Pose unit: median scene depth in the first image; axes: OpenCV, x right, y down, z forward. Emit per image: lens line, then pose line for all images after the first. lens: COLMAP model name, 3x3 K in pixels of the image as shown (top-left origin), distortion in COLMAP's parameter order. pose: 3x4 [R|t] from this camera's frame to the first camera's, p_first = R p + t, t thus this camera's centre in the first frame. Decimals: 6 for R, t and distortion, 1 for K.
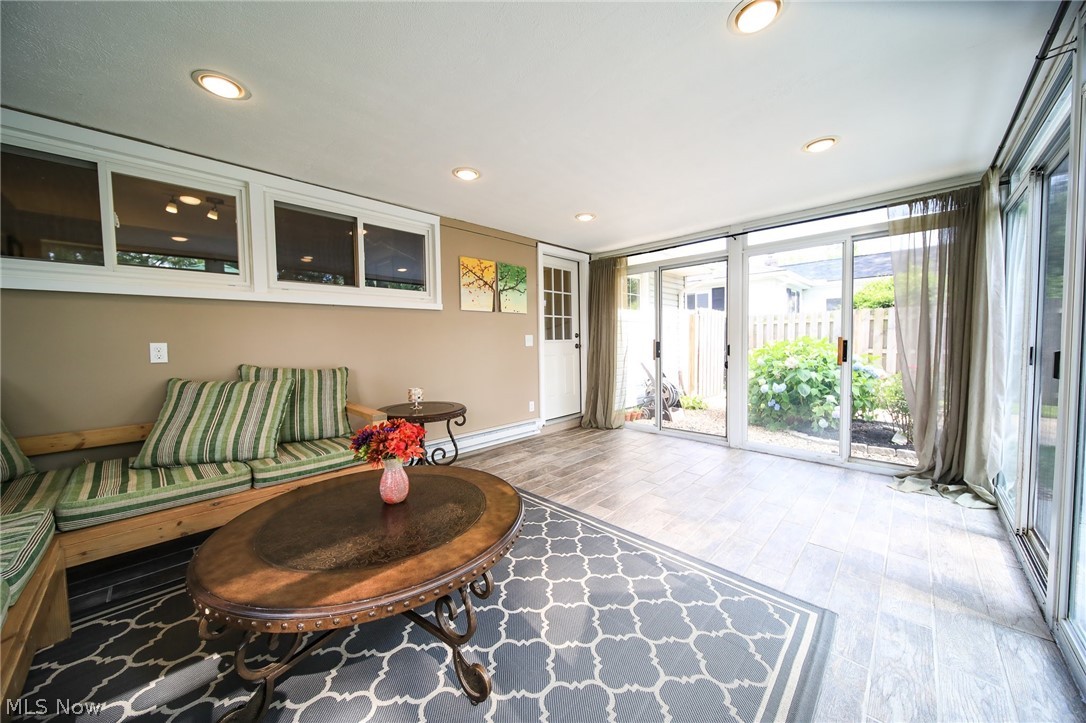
lens RADIAL K [[379.0, 0, 545.6], [0, 379.0, 358.9], [0, 0, 1]] dist [-0.000645, -0.000577]
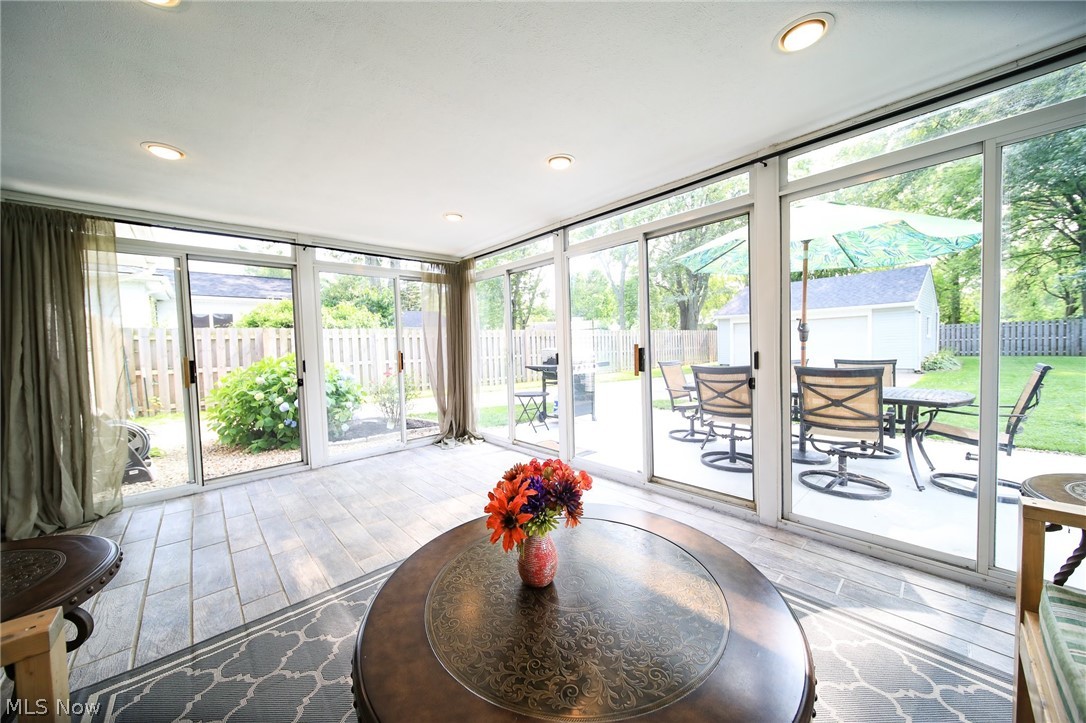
lens RADIAL K [[379.0, 0, 545.6], [0, 379.0, 358.9], [0, 0, 1]] dist [-0.000645, -0.000577]
pose [[0.050710, -0.025499, 0.998388, -0.453567], [0.076314, 0.996850, 0.021584, -0.017424], [-0.995793, 0.075096, 0.052496, 0.388659]]
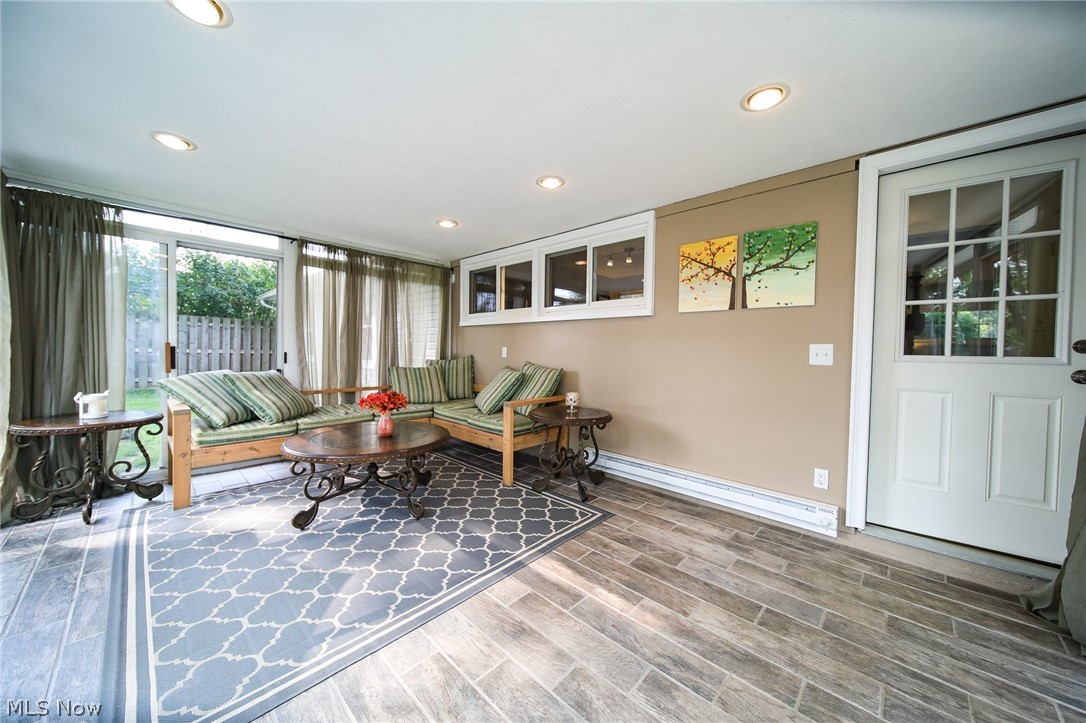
lens RADIAL K [[379.0, 0, 545.6], [0, 379.0, 358.9], [0, 0, 1]] dist [-0.000645, -0.000577]
pose [[0.013638, 0.039720, -0.999118, 0.580921], [-0.067077, 0.996996, 0.038720, -0.043964], [0.997655, 0.066490, 0.016262, 0.717524]]
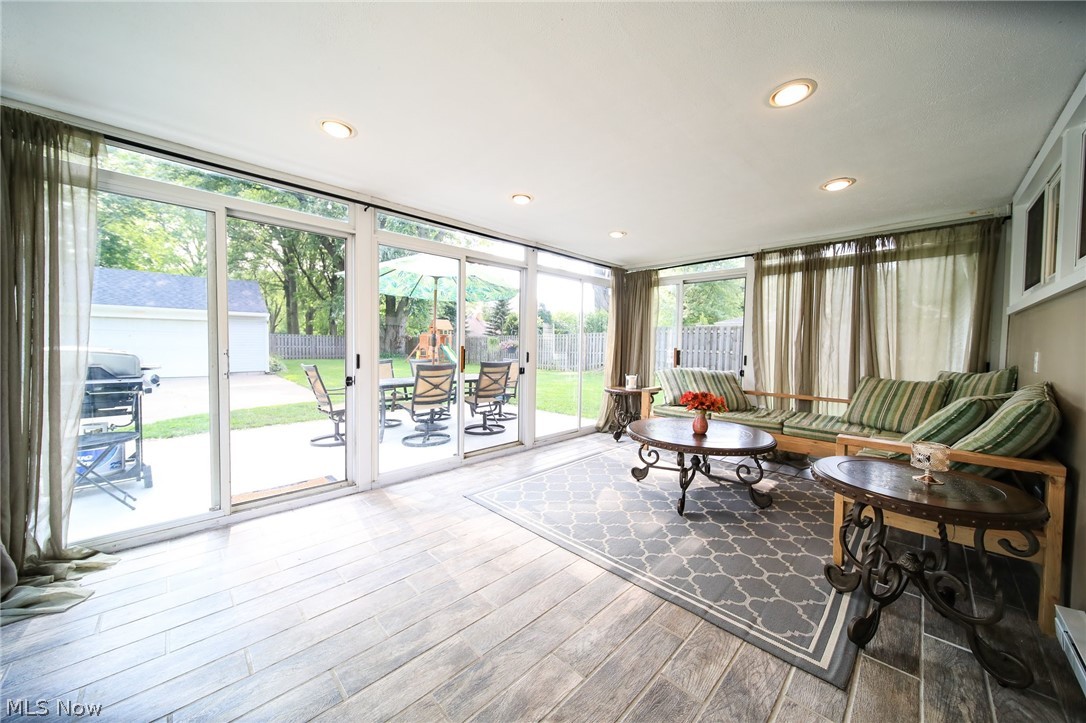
lens RADIAL K [[379.0, 0, 545.6], [0, 379.0, 358.9], [0, 0, 1]] dist [-0.000645, -0.000577]
pose [[-0.999823, 0.000367, 0.018801, 0.142376], [0.001984, 0.996289, 0.086046, -0.067211], [-0.018700, 0.086068, -0.996114, 1.210551]]
